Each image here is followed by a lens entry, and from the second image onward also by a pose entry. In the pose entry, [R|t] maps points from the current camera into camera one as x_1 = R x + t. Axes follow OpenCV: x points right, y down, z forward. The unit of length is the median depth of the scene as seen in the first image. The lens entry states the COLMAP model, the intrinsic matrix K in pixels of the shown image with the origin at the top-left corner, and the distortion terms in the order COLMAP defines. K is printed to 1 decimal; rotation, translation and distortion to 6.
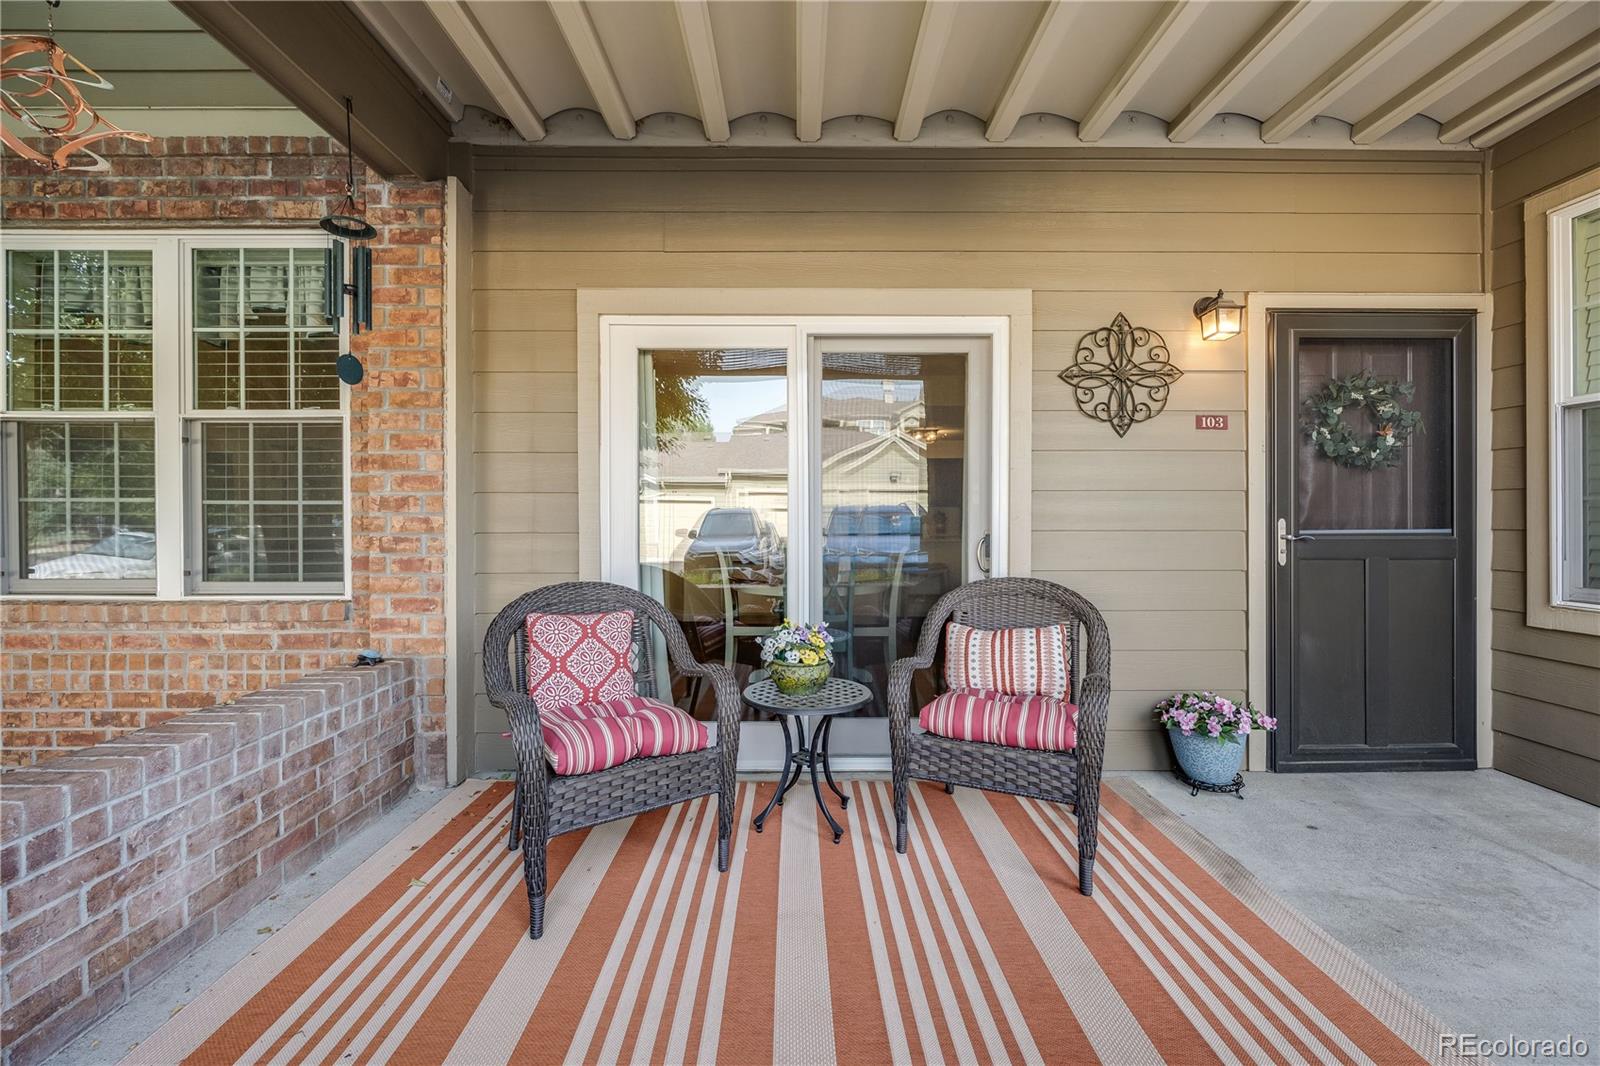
lens RADIAL K [[660.0, 0, 806.9], [0, 660.0, 513.0], [0, 0, 1]] dist [0.000876, 0.000707]
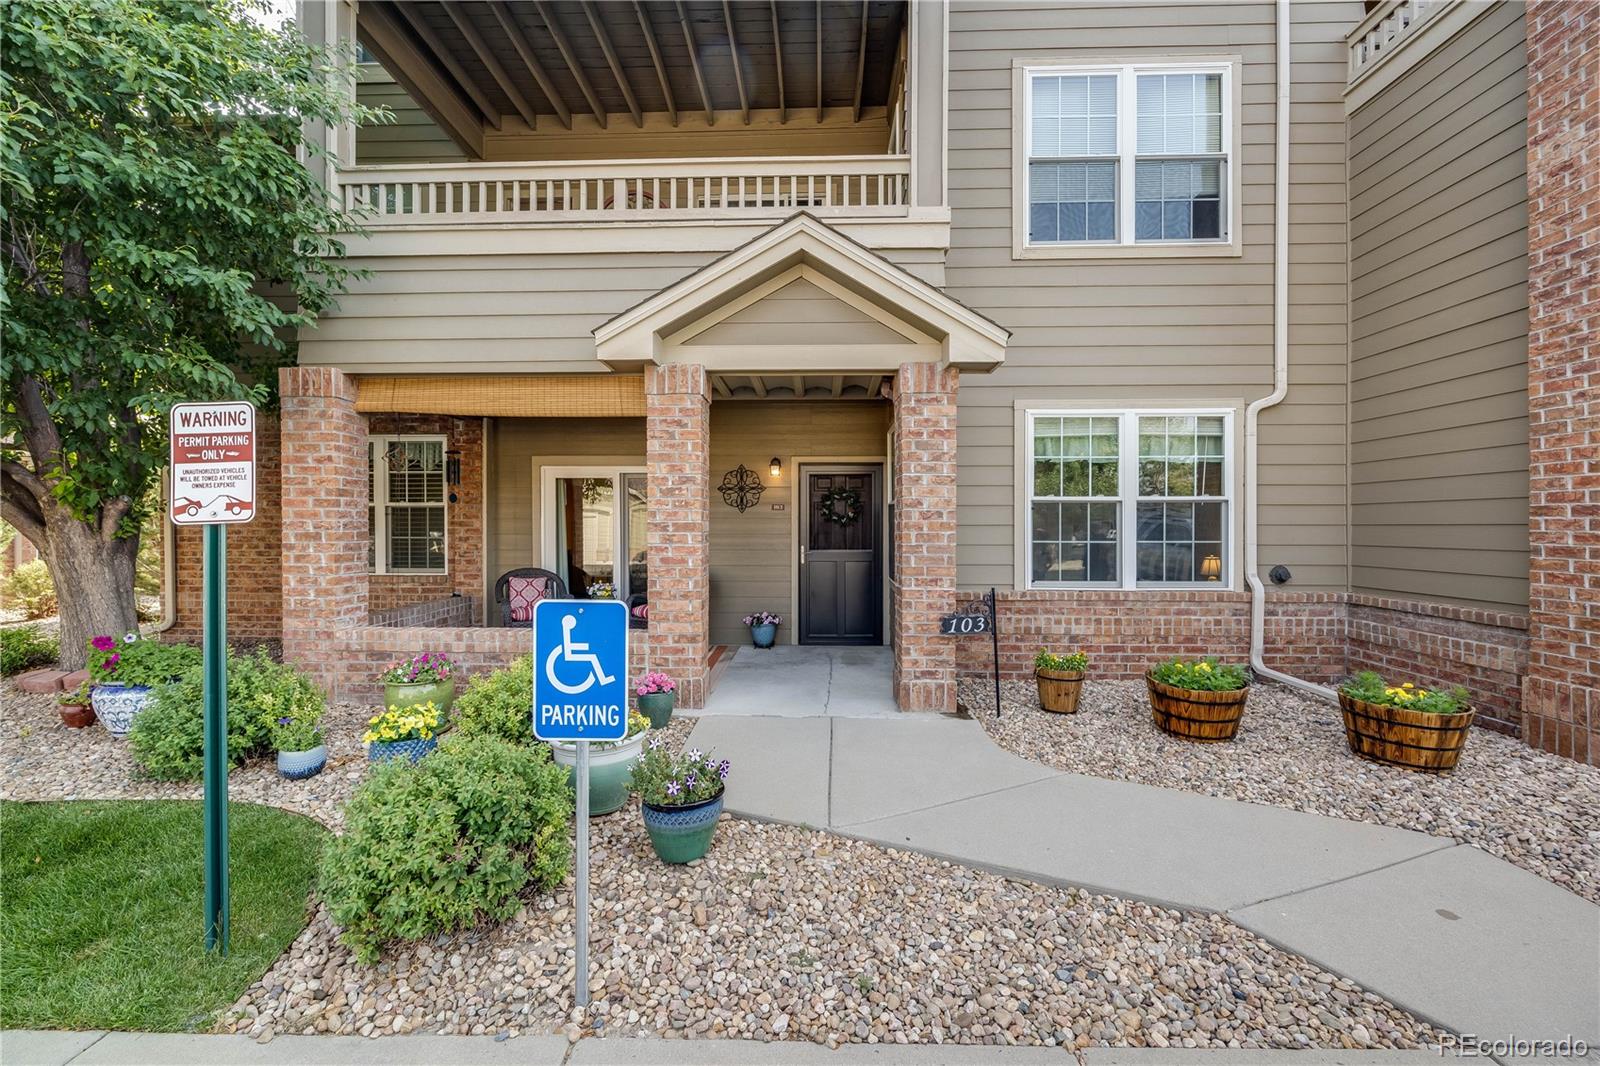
lens RADIAL K [[648.5, 0, 803.1], [0, 648.5, 517.2], [0, 0, 1]] dist [-0.001733, 0.000189]
pose [[0.999333, 0.000151, -0.036530, 0.833895], [-0.000333, 0.999988, -0.004979, -0.088168], [0.036529, 0.004988, 0.999320, -1.555117]]
